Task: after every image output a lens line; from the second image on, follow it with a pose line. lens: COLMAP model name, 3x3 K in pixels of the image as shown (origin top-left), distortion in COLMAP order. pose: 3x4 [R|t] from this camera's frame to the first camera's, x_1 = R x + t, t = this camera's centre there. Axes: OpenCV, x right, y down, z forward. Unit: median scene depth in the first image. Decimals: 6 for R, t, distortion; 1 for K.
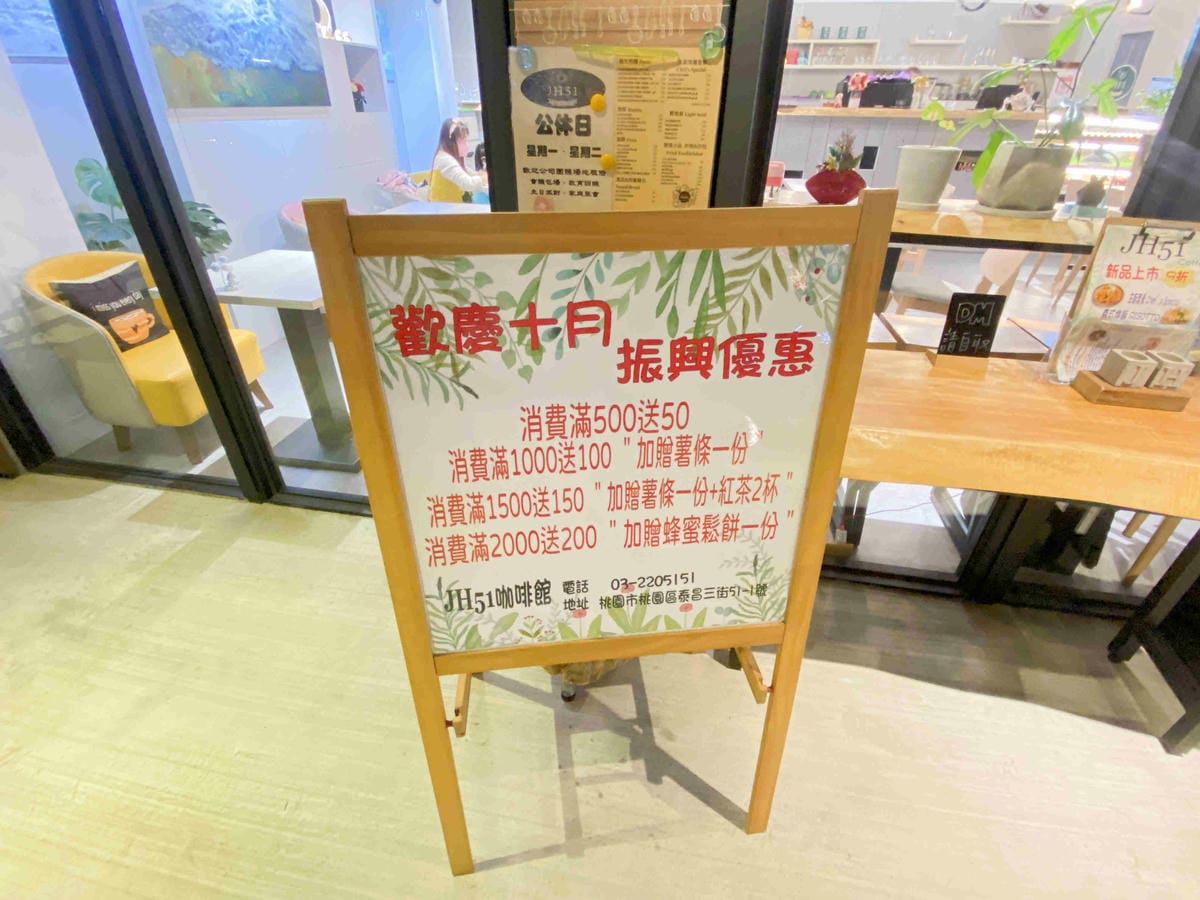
lens RADIAL K [[558.0, 0, 600.0], [0, 558.0, 450.0], [0, 0, 1]] dist [-0.021390, -0.001176]
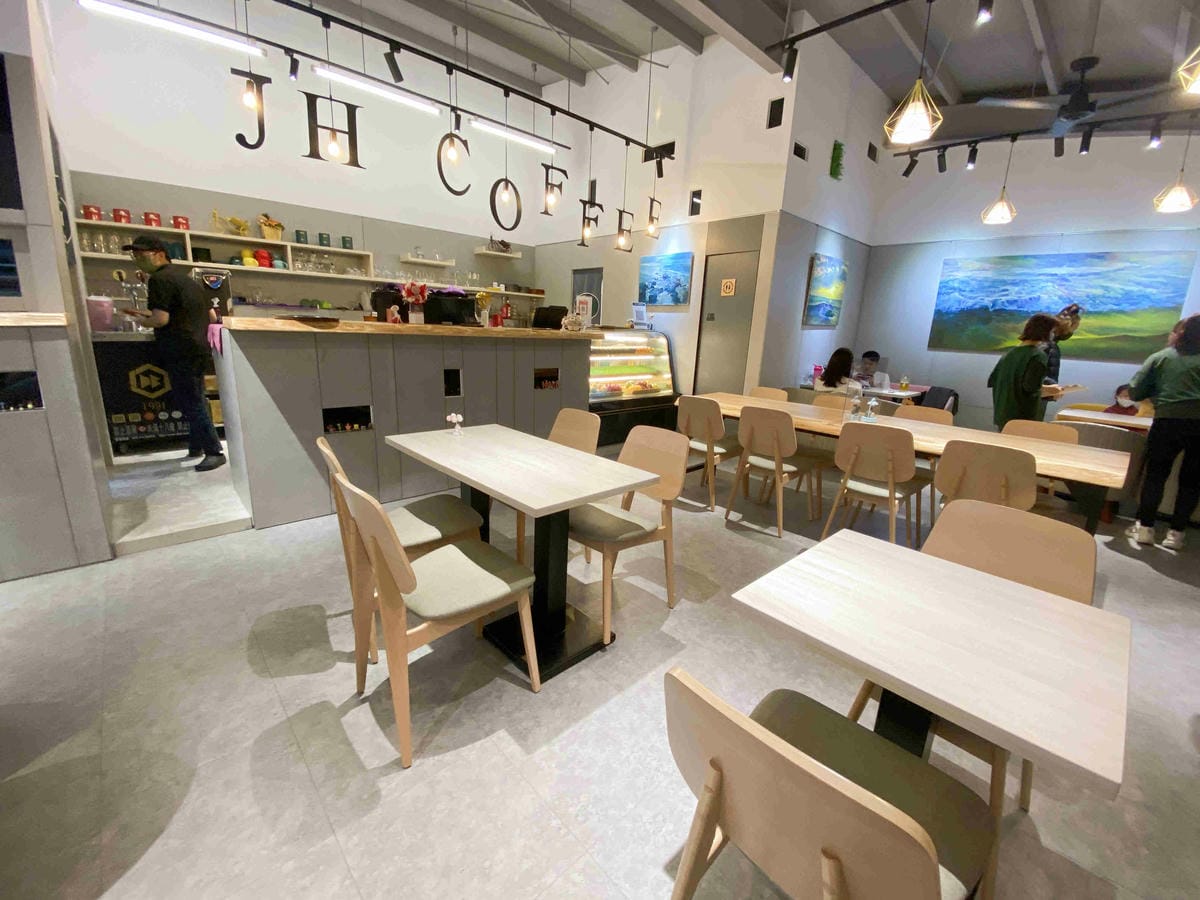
lens RADIAL K [[493.5, 0, 600.0], [0, 493.5, 450.0], [0, 0, 1]] dist [0.022278, -0.021217]
pose [[0.593544, -0.173979, 0.785772, 0.060729], [0.394388, 0.913963, -0.095545, -0.368503], [-0.701544, 0.366609, 0.611092, 0.581551]]
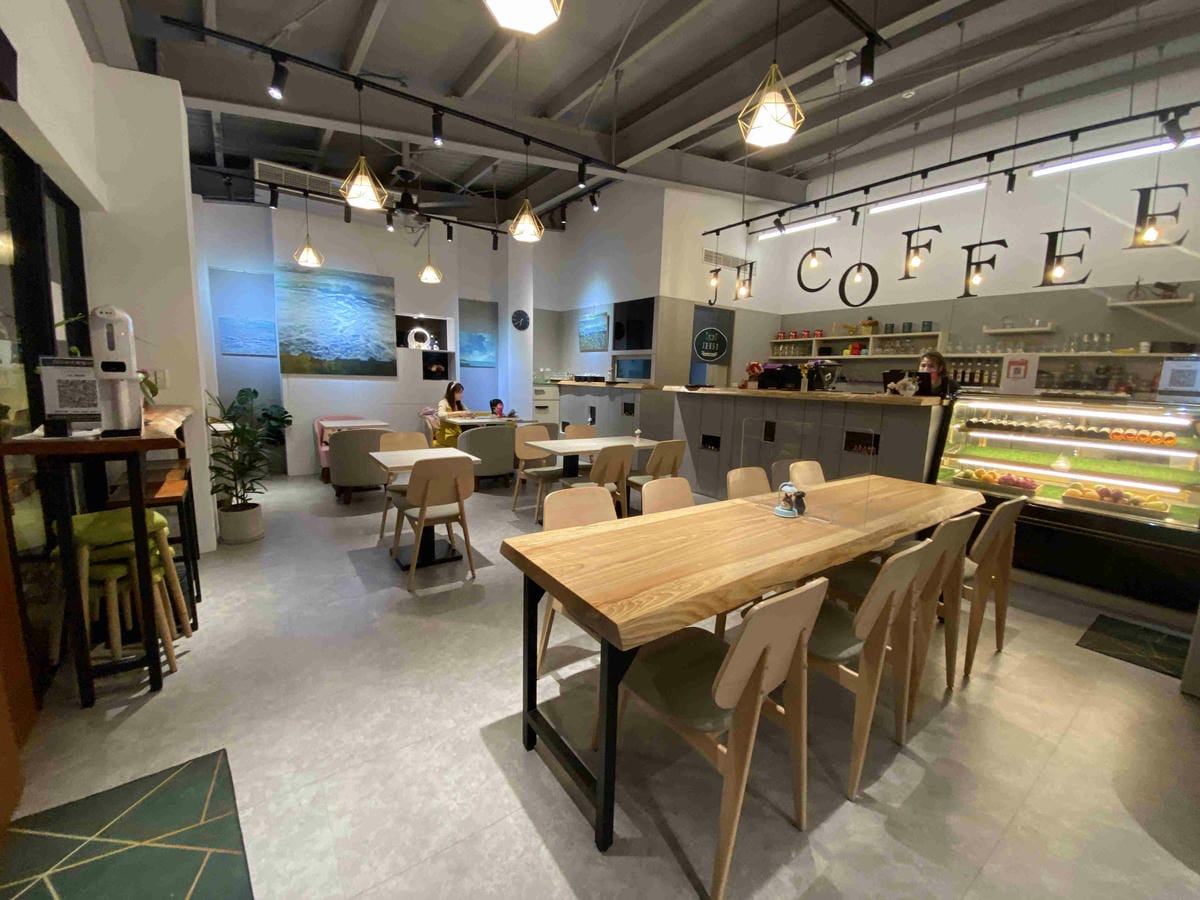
lens RADIAL K [[493.5, 0, 600.0], [0, 493.5, 450.0], [0, 0, 1]] dist [0.022278, -0.021217]
pose [[0.728180, 0.117617, -0.675219, 1.115706], [-0.386123, 0.884350, -0.262362, -0.166098], [0.566271, 0.451764, 0.689381, 0.244375]]
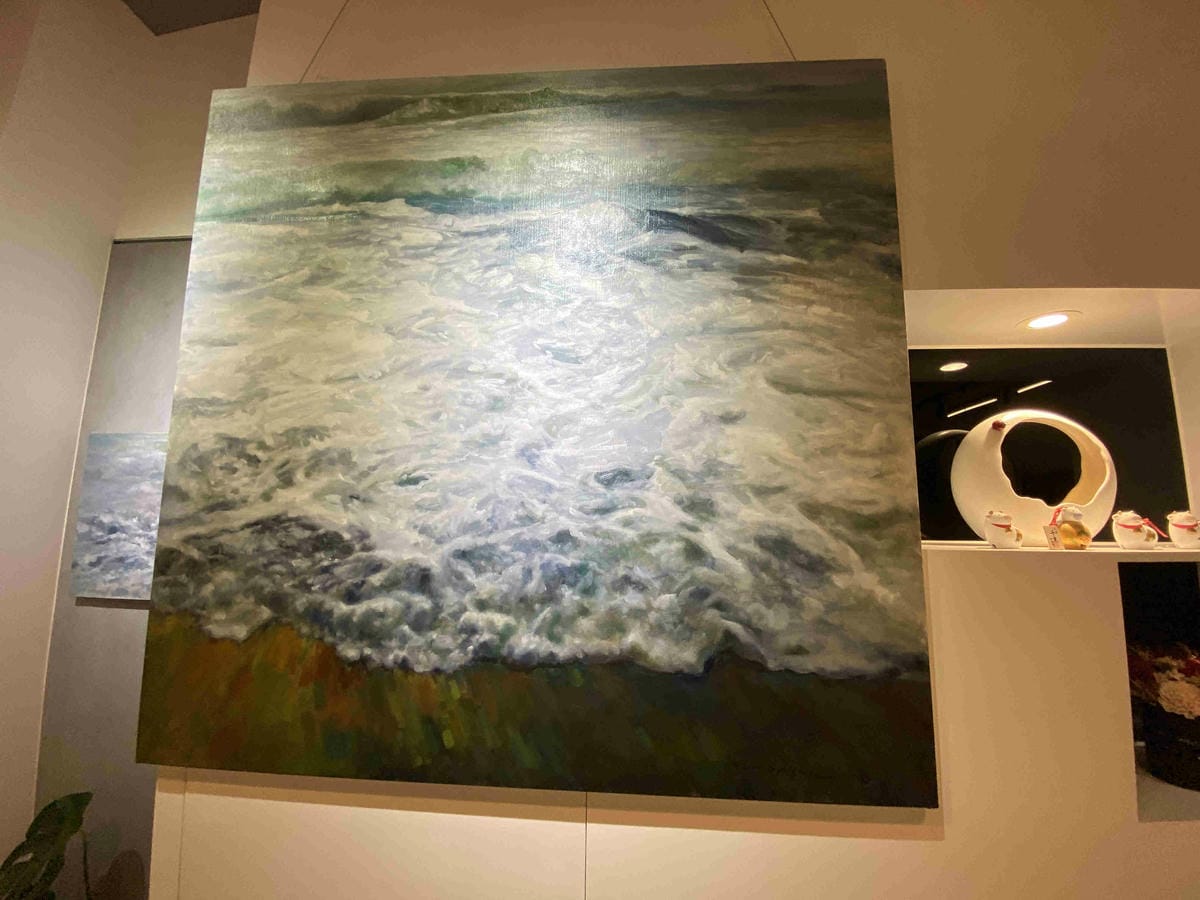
lens RADIAL K [[493.5, 0, 600.0], [0, 493.5, 450.0], [0, 0, 1]] dist [0.022278, -0.021217]
pose [[0.119585, -0.133857, -0.983759, -0.239468], [-0.535820, 0.825474, -0.177453, -0.538470], [0.835821, 0.548338, 0.026991, 0.673427]]
